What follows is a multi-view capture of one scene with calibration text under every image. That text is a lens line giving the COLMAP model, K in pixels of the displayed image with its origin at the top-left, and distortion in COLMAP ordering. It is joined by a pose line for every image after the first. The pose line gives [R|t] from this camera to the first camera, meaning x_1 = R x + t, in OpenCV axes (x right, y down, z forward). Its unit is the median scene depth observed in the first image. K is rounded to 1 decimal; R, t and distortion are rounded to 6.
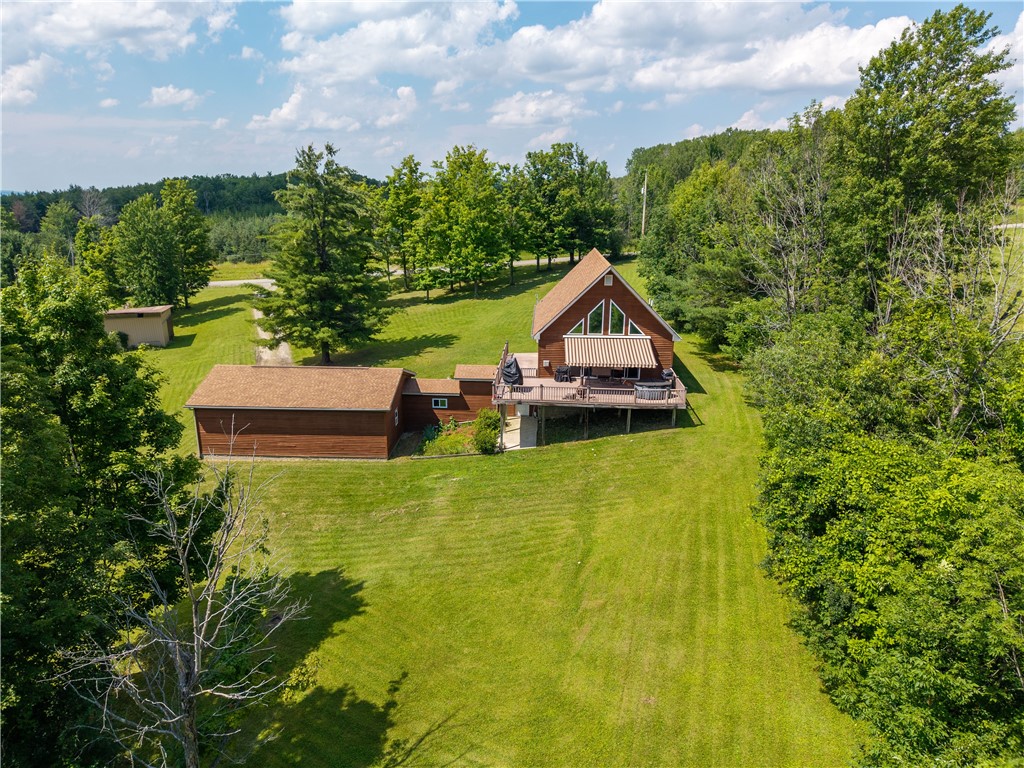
lens RADIAL K [[685.8, 0, 507.8], [0, 685.8, 391.4], [0, 0, 1]] dist [0.036029, -0.028731]
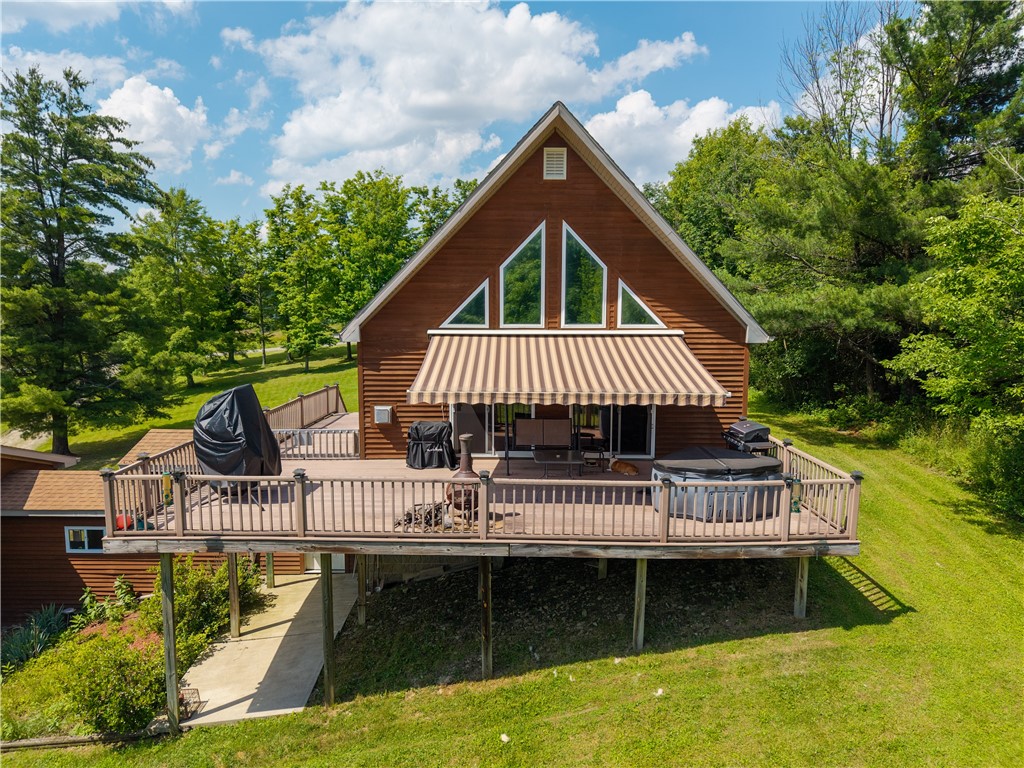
lens RADIAL K [[685.8, 0, 513.6], [0, 685.8, 380.9], [0, 0, 1]] dist [0.036029, -0.028731]
pose [[0.998176, -0.008088, 0.059820, 0.104517], [0.018381, 0.984649, -0.173574, 0.002945], [-0.057498, 0.174357, 0.983002, 0.682789]]
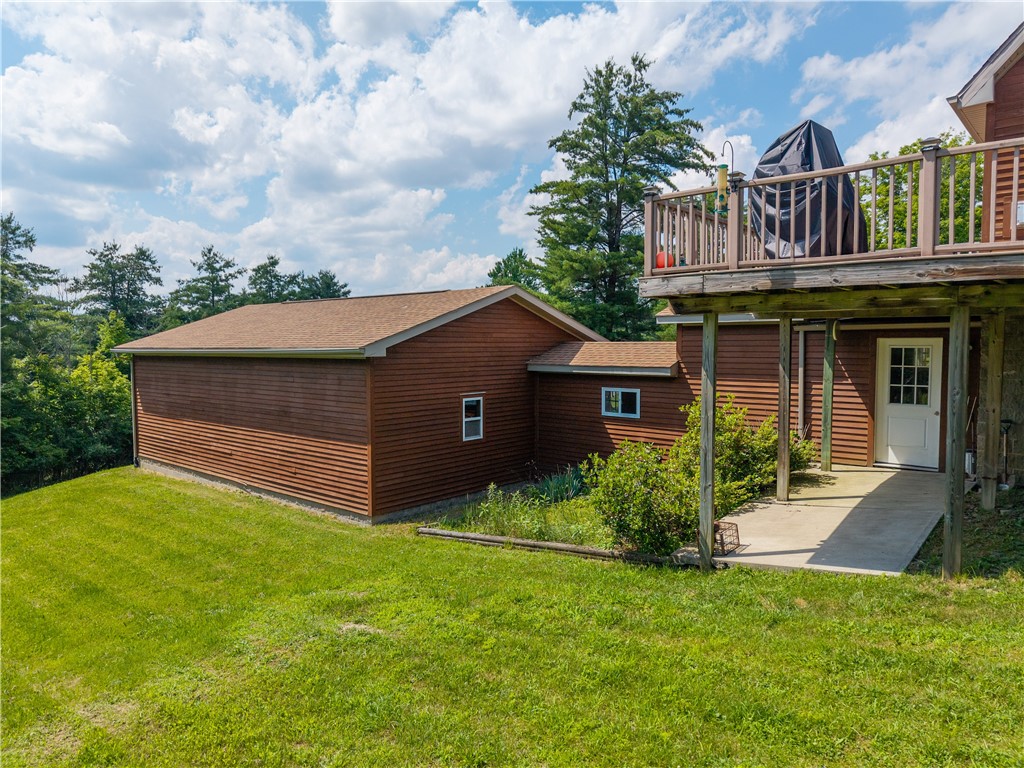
lens RADIAL K [[685.8, 0, 516.5], [0, 685.8, 383.7], [0, 0, 1]] dist [0.036029, -0.028731]
pose [[0.791771, 0.033547, -0.609896, 0.065719], [-0.168249, 0.971843, -0.164967, 0.077303], [0.587189, 0.233231, 0.775121, 0.776706]]
